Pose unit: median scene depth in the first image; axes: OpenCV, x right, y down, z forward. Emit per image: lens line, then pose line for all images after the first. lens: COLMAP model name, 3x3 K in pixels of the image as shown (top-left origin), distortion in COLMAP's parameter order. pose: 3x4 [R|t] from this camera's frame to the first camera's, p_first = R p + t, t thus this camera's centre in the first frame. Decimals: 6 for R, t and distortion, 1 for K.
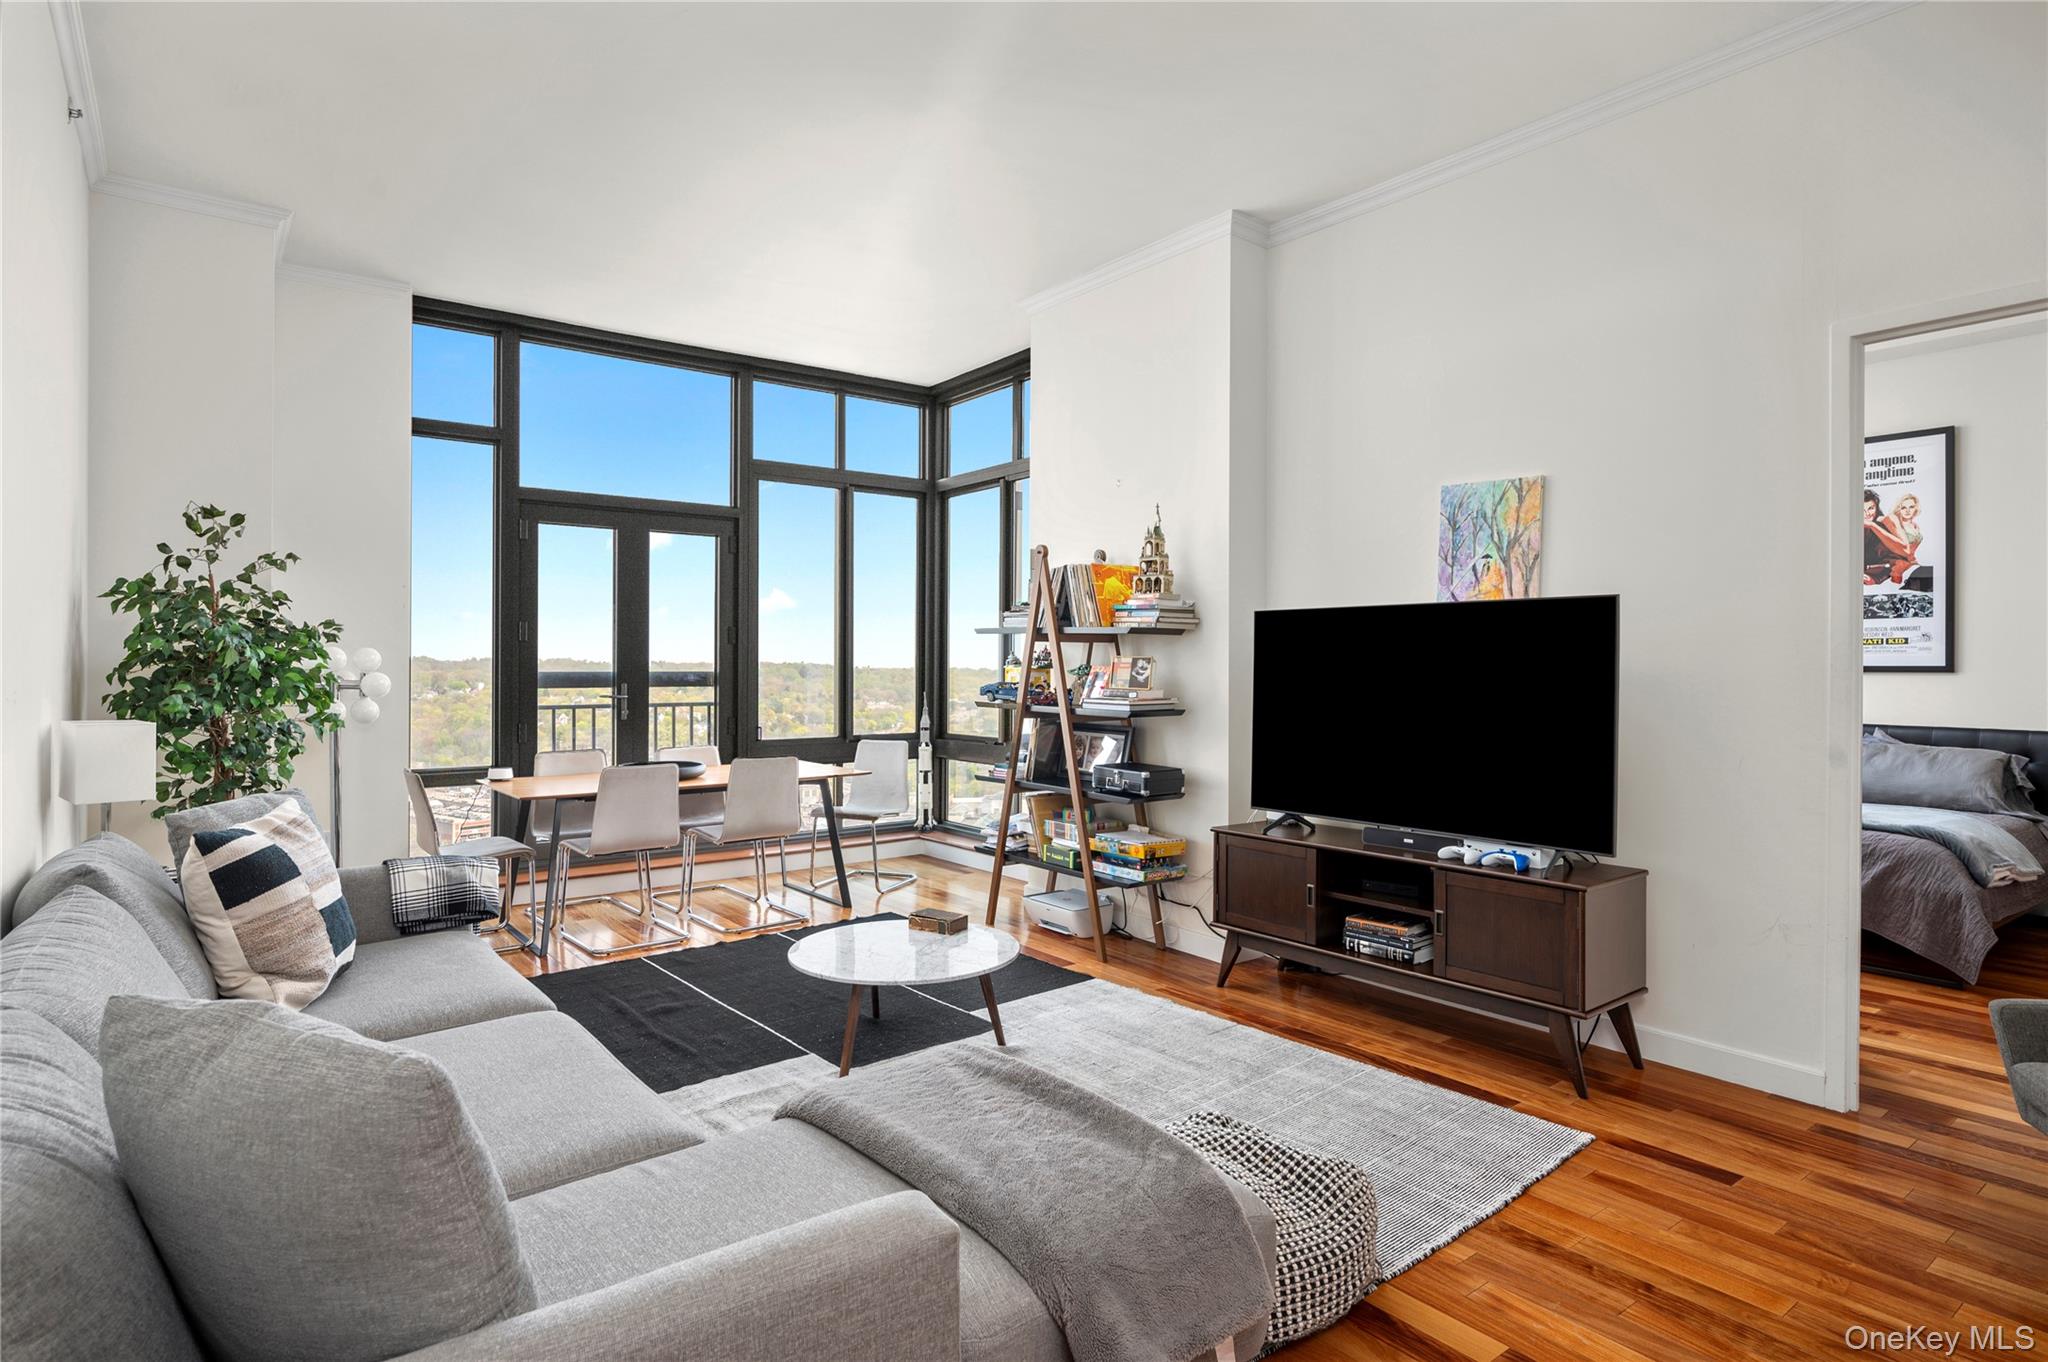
lens RADIAL K [[1099.3, 0, 1016.5], [0, 1099.3, 660.5], [0, 0, 1]] dist [-0.000536, -0.002111]
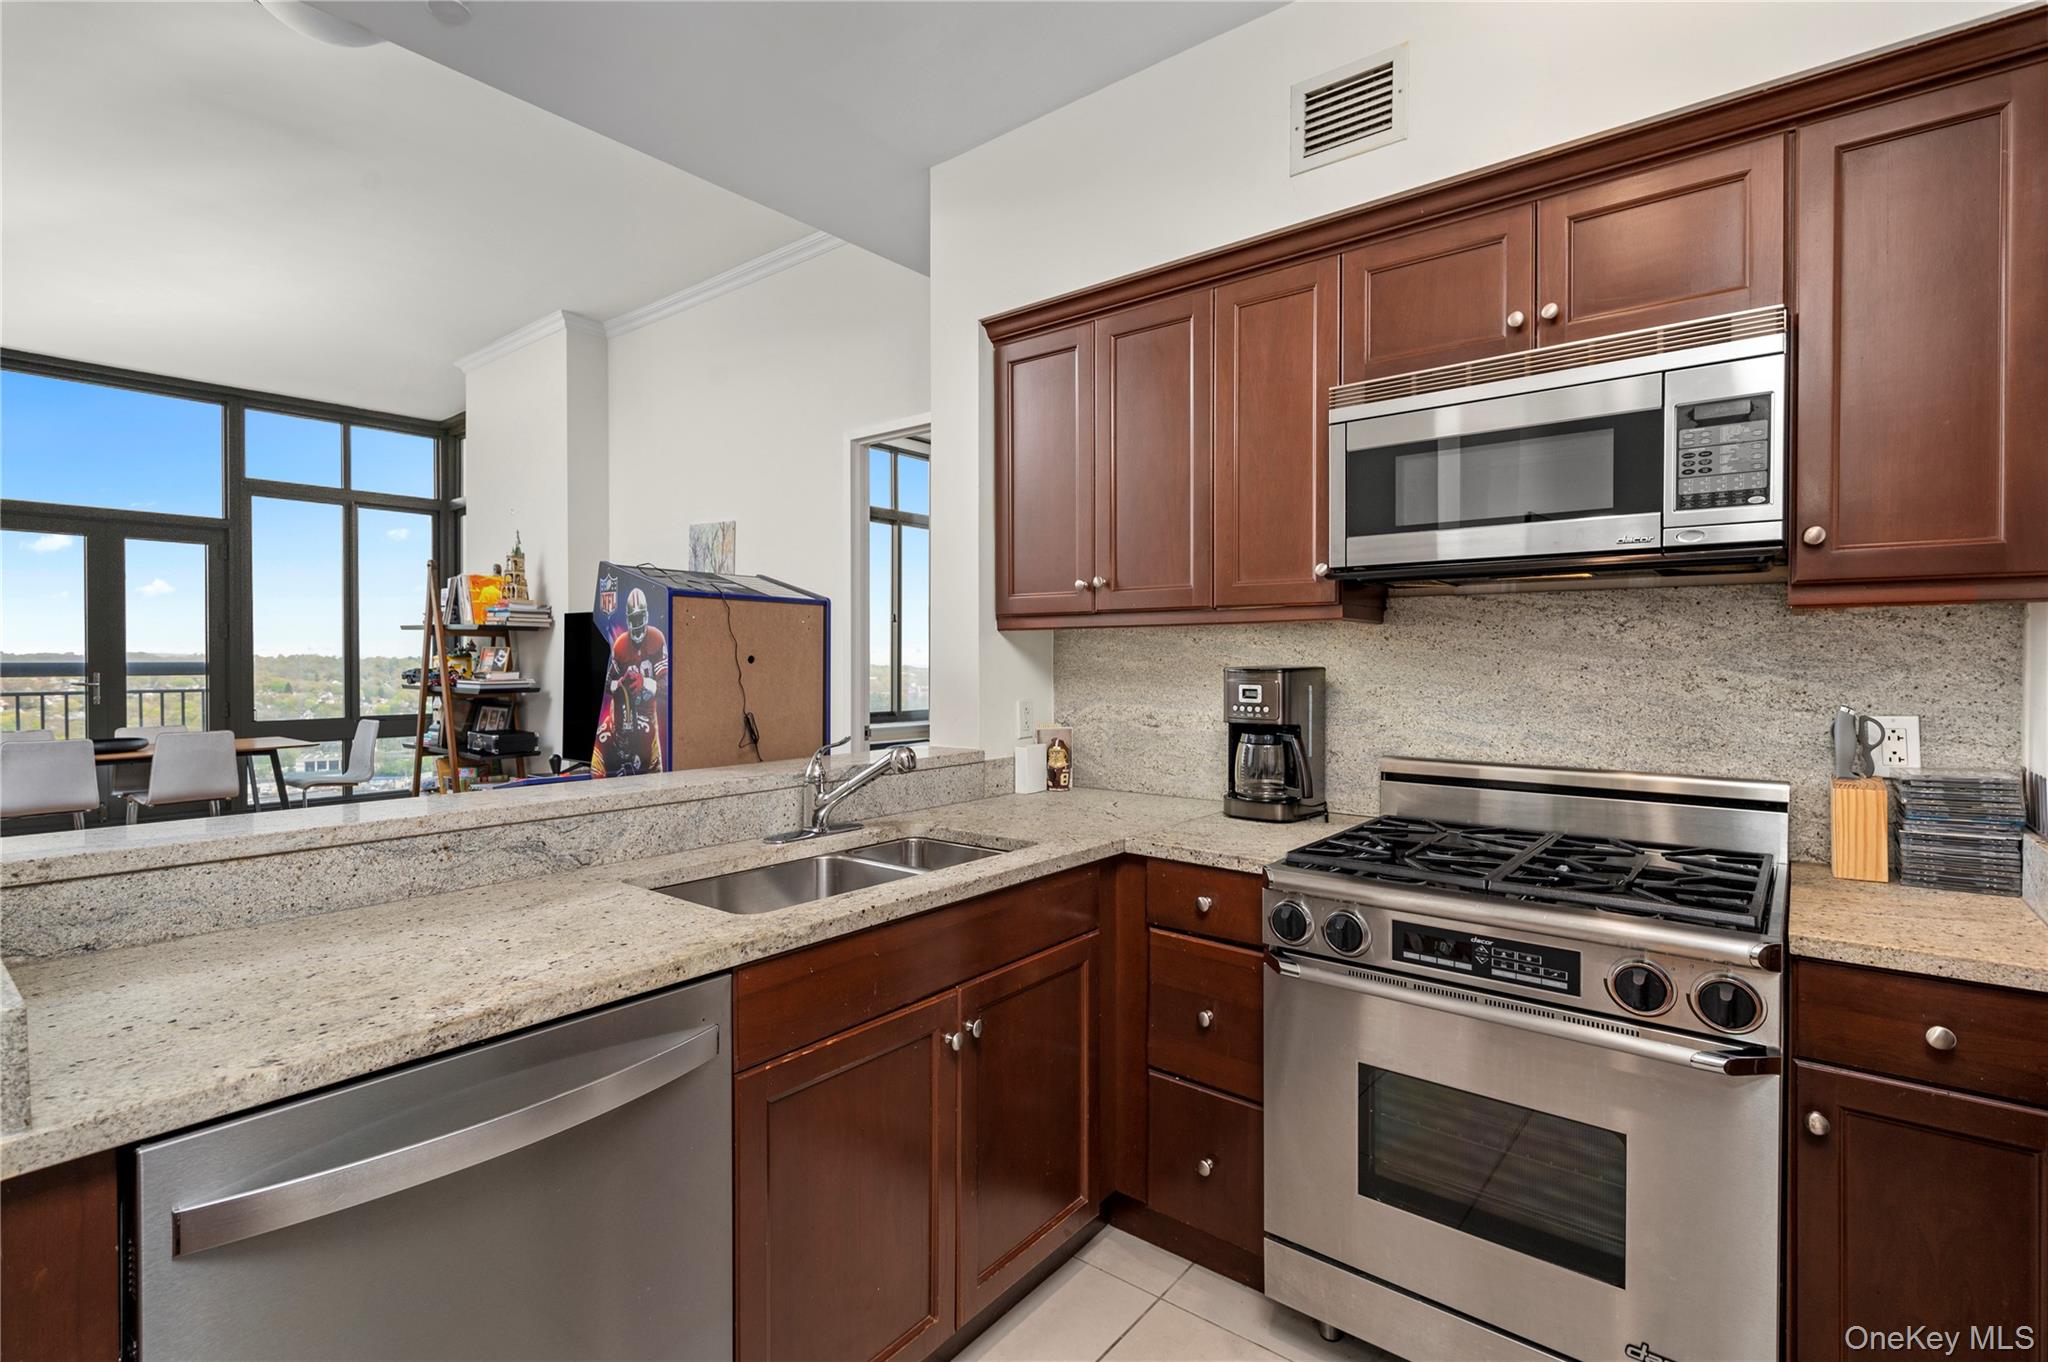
lens RADIAL K [[913.3, 0, 1001.8], [0, 913.3, 673.6], [0, 0, 1]] dist [0.002395, -0.003752]
pose [[0.966199, -0.006571, 0.257712, 0.283219], [0.001538, 0.999804, 0.019726, 0.004522], [-0.257791, -0.018663, 0.966020, -0.134830]]
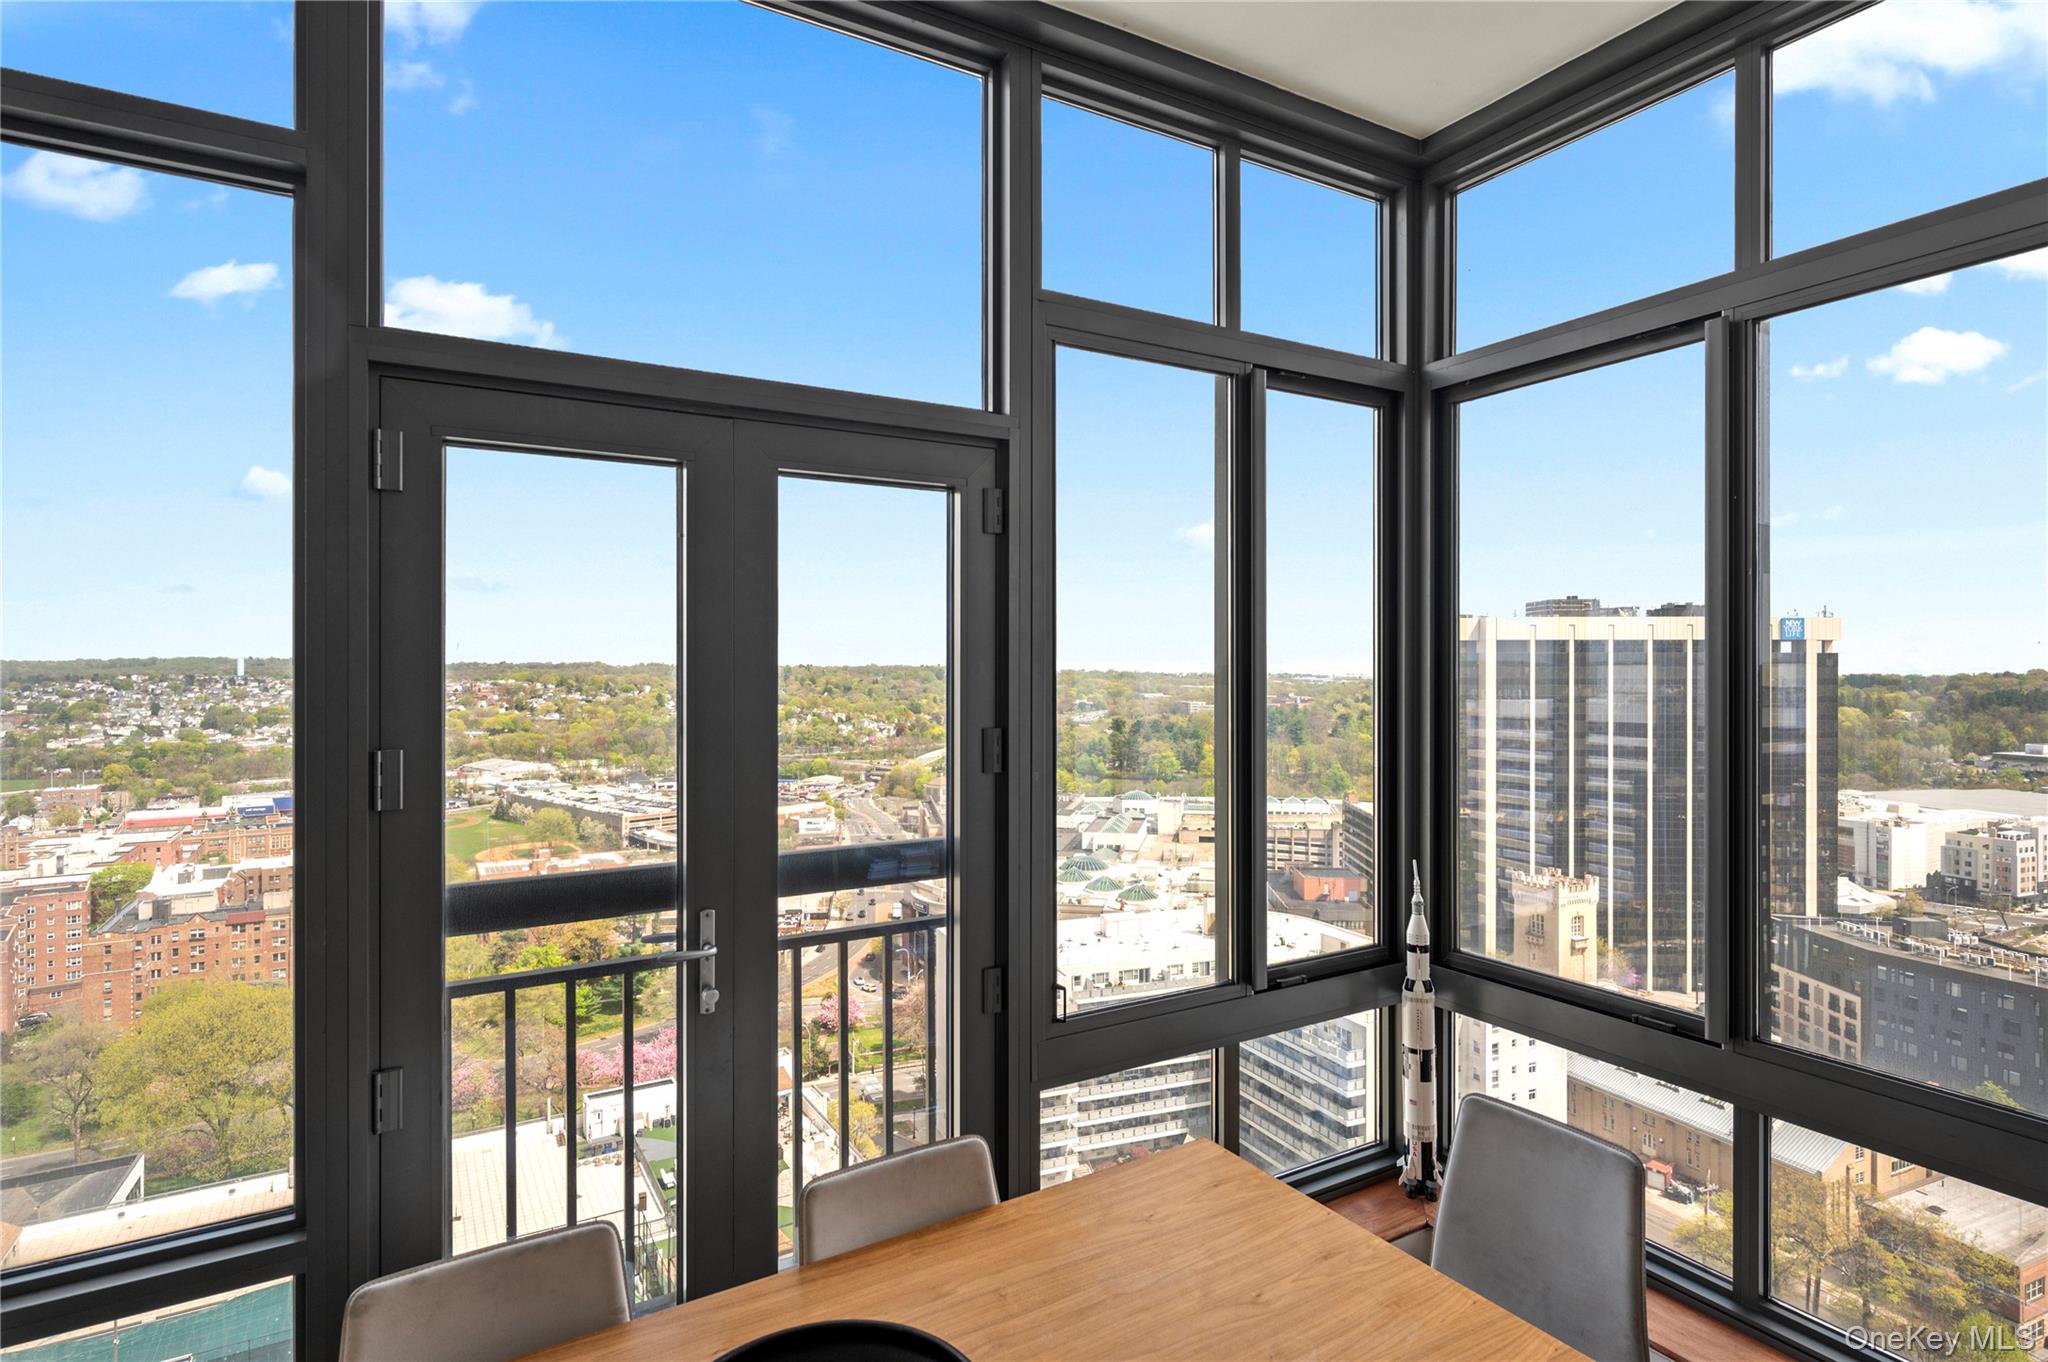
lens RADIAL K [[1064.1, 0, 1031.7], [0, 1064.1, 673.9], [0, 0, 1]] dist [-0.000262, 0.002707]
pose [[0.994363, -0.004387, -0.105941, -0.206529], [0.005419, 0.999941, 0.009458, -0.052817], [0.105893, -0.009979, 0.994327, 0.638453]]
